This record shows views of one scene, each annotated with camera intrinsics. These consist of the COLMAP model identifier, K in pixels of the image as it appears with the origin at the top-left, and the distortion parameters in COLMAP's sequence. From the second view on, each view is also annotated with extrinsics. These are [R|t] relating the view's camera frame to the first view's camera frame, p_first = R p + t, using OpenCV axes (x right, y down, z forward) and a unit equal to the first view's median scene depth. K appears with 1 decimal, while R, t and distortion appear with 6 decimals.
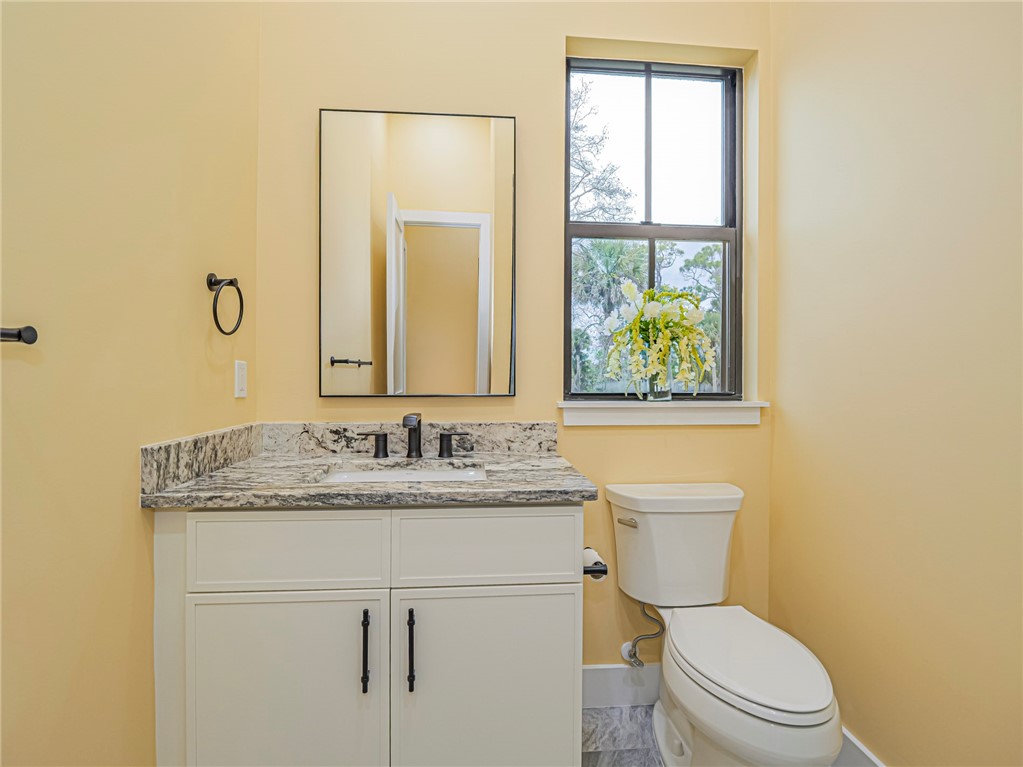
lens RADIAL K [[534.2, 0, 505.0], [0, 534.2, 385.9], [0, 0, 1]] dist [-0.000634, -0.000041]
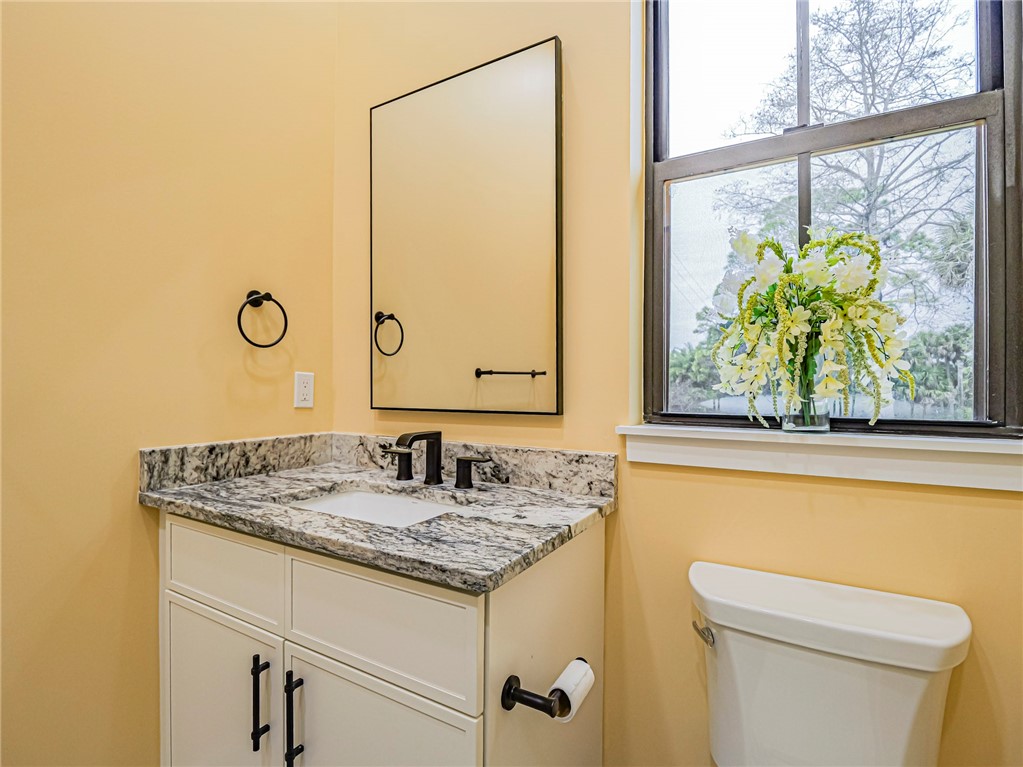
lens RADIAL K [[514.4, 0, 511.5], [0, 514.4, 383.5], [0, 0, 1]] dist [-0.005778, -0.000342]
pose [[0.797051, -0.003487, -0.603901, 0.435317], [-0.013361, 0.999637, -0.023406, -0.007425], [0.603764, 0.026724, 0.796715, 0.437631]]
